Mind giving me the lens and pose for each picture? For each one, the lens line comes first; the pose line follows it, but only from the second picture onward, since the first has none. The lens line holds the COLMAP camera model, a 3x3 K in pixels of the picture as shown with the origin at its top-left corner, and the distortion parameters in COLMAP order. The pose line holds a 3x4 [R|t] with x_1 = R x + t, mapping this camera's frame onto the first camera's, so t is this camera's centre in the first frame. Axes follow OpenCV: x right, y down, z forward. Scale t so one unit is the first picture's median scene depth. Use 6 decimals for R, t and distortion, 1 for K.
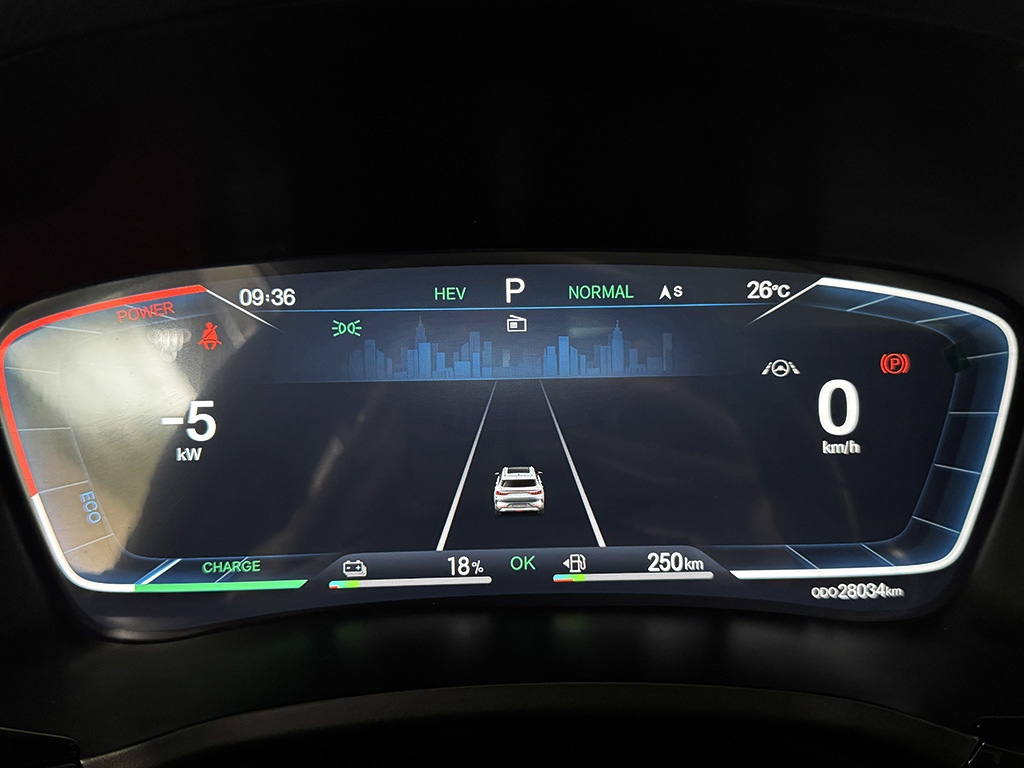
lens RADIAL K [[928.4, 0, 512.4], [0, 928.4, 382.8], [0, 0, 1]] dist [0.060569, -0.012004]
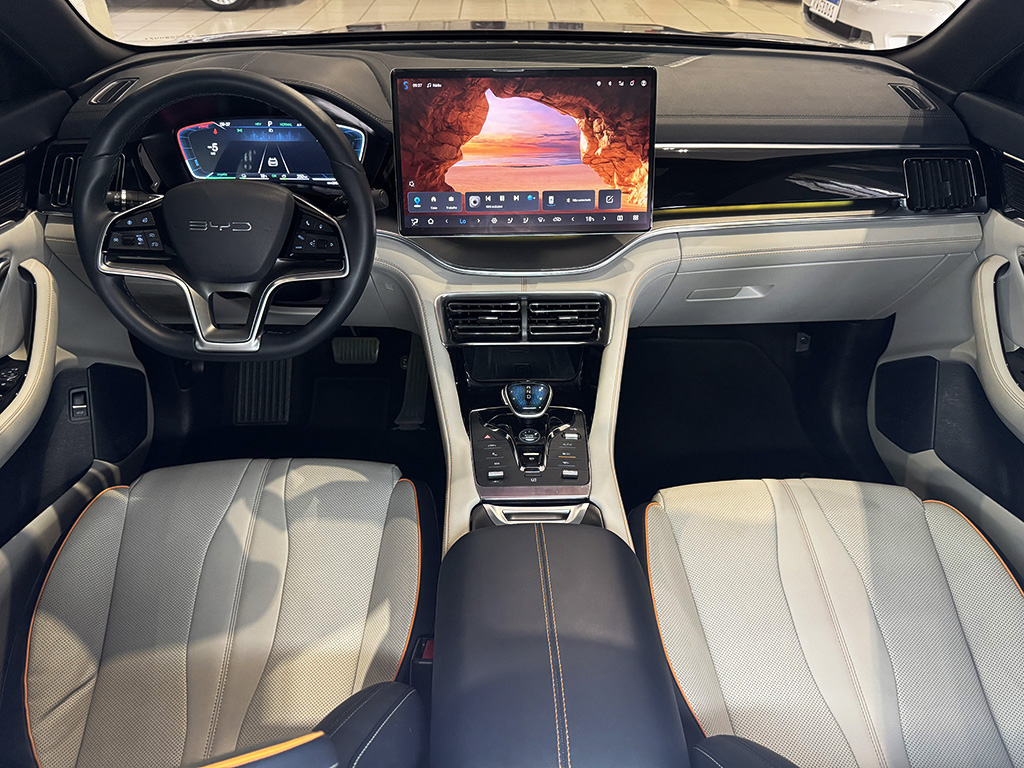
lens RADIAL K [[735.8, 0, 517.6], [0, 735.8, 415.8], [0, 0, 1]] dist [0.030187, -0.054299]
pose [[0.999327, 0.034180, -0.013349, 1.555717], [-0.029453, 0.964135, 0.263772, 0.361727], [0.021886, -0.263202, 0.964493, -3.564334]]
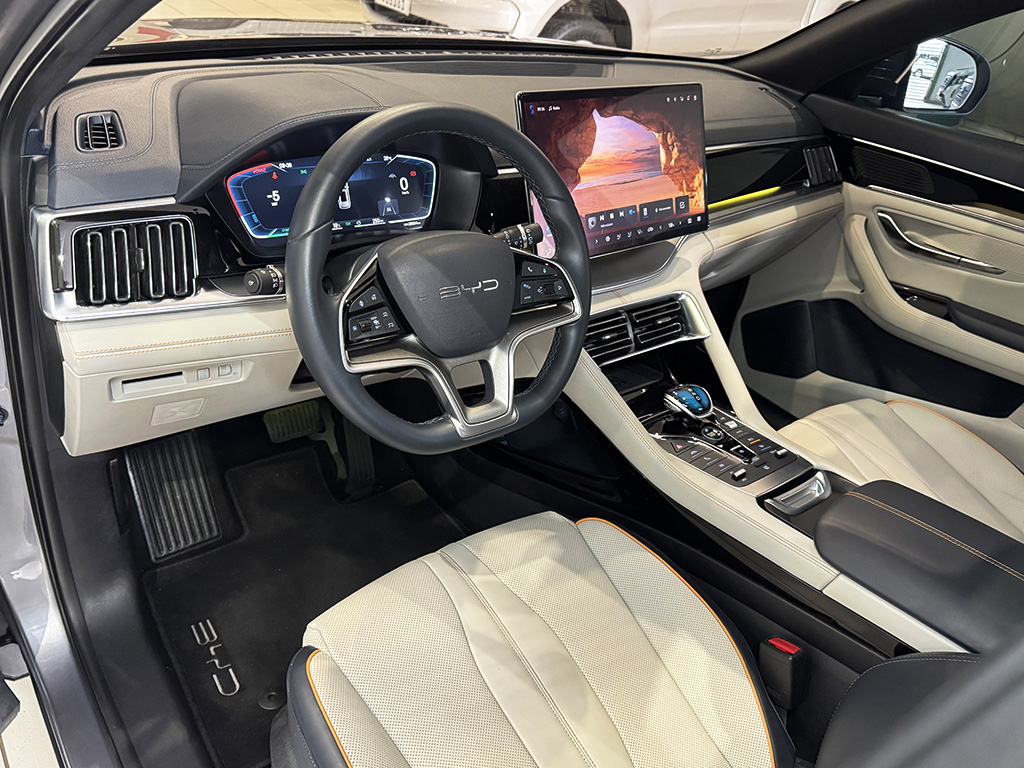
lens RADIAL K [[778.3, 0, 500.6], [0, 778.3, 404.1], [0, 0, 1]] dist [0.038647, -0.021907]
pose [[0.813279, -0.218100, 0.539453, -1.620582], [0.082863, 0.961058, 0.263630, 0.095827], [-0.575944, -0.169704, 0.799681, -2.614397]]
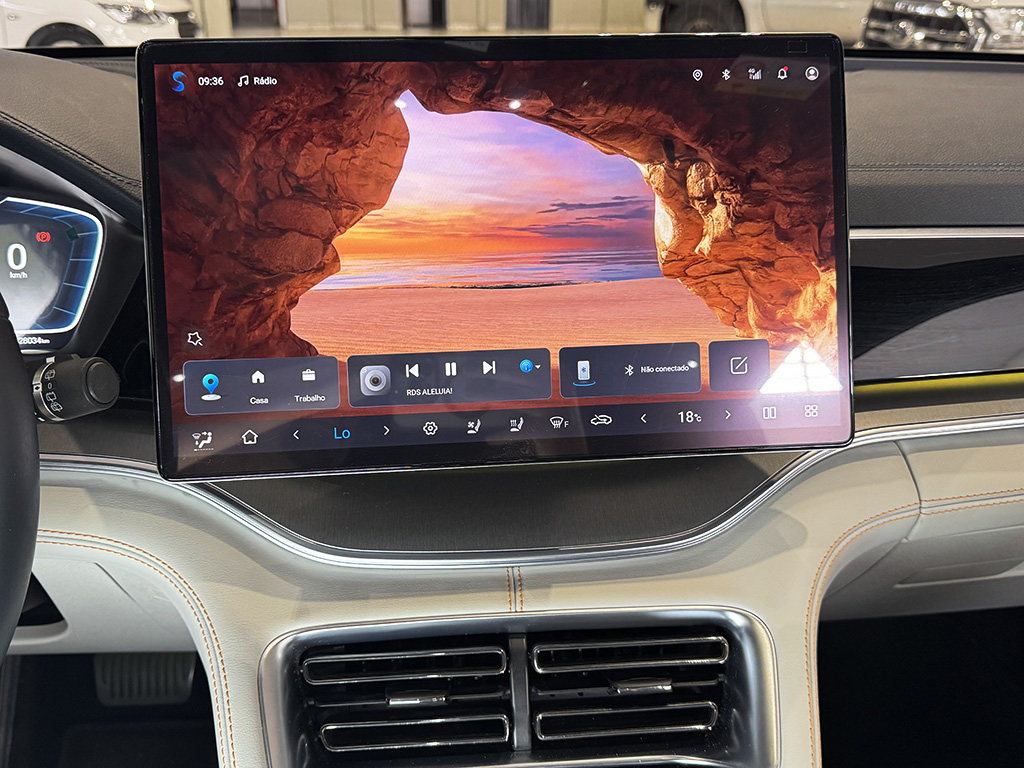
lens RADIAL K [[914.3, 0, 524.2], [0, 914.3, 397.3], [0, 0, 1]] dist [0.069015, -0.063316]
pose [[0.999428, 0.002973, 0.033674, 1.464069], [-0.004403, 0.999088, 0.042477, 0.257995], [-0.033517, -0.042601, 0.998530, -1.223338]]
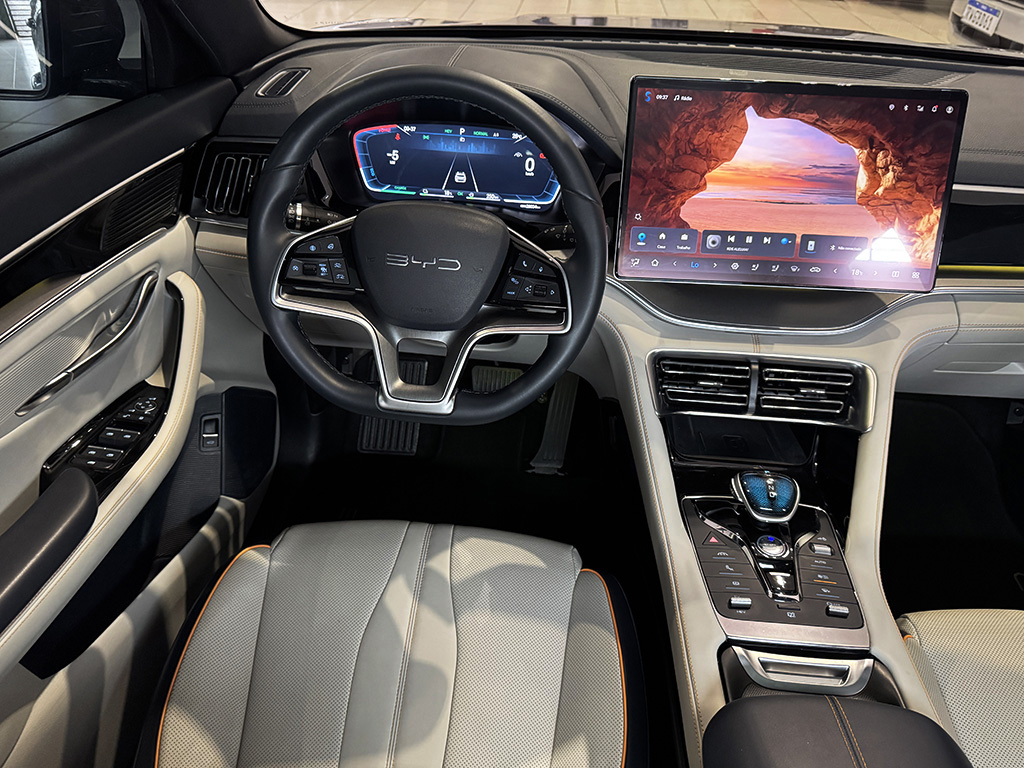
lens RADIAL K [[735.8, 0, 511.6], [0, 735.8, 408.6], [0, 0, 1]] dist [0.030187, -0.054299]
pose [[0.988854, 0.117006, -0.092068, 0.736801], [-0.088459, 0.959120, 0.268821, 0.210789], [0.119758, -0.257680, 0.958780, -2.817091]]
